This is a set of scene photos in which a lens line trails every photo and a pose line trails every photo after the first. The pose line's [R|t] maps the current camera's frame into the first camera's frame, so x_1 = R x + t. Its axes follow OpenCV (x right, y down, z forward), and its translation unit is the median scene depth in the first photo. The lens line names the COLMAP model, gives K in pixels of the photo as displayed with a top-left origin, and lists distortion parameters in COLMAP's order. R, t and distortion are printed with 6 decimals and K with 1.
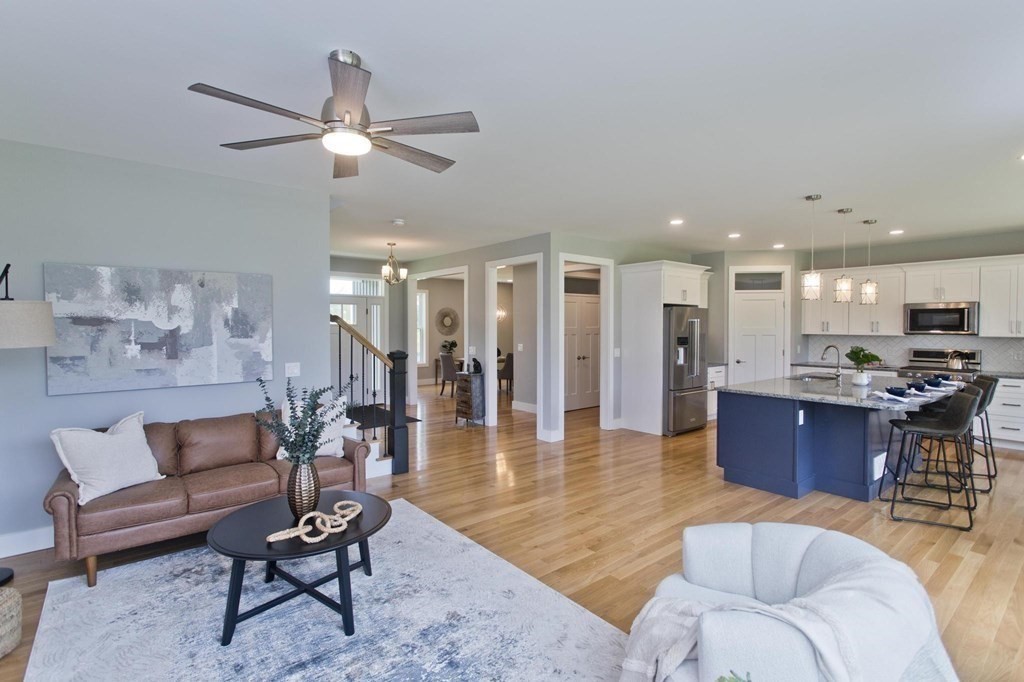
lens RADIAL K [[496.1, 0, 510.0], [0, 496.1, 334.9], [0, 0, 1]] dist [0.005666, 0.000997]
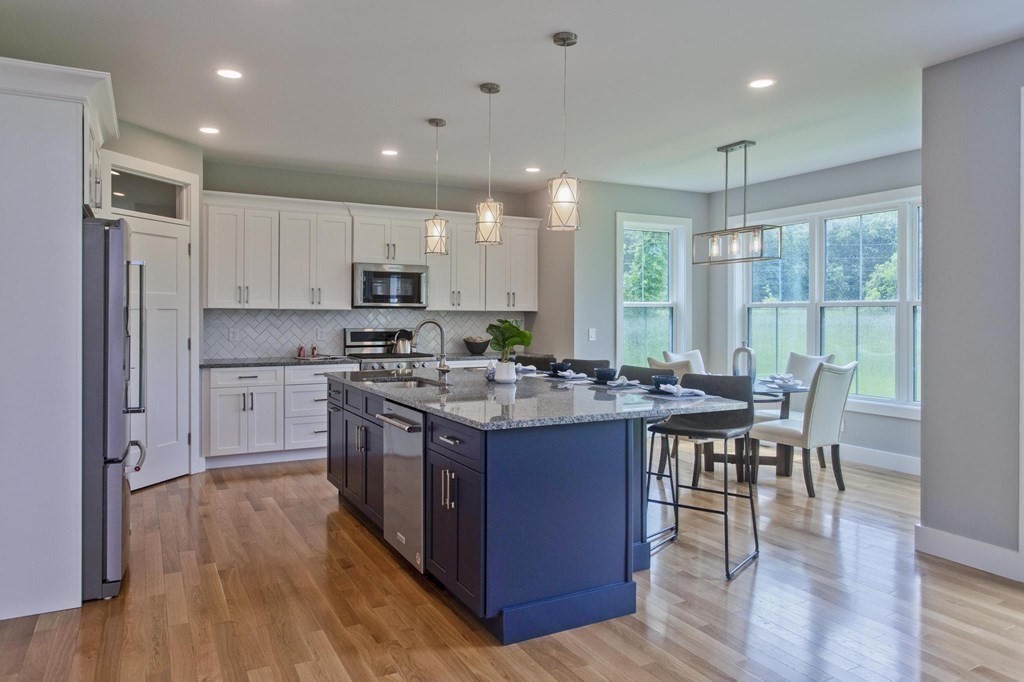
lens RADIAL K [[682.3, 0, 517.7], [0, 682.3, 313.7], [0, 0, 1]] dist [-0.005352, 0.009209]
pose [[0.176854, 0.002234, 0.984235, -0.117727], [0.014110, 0.999889, -0.004805, 0.020601], [-0.984136, 0.014737, 0.176803, 0.862200]]
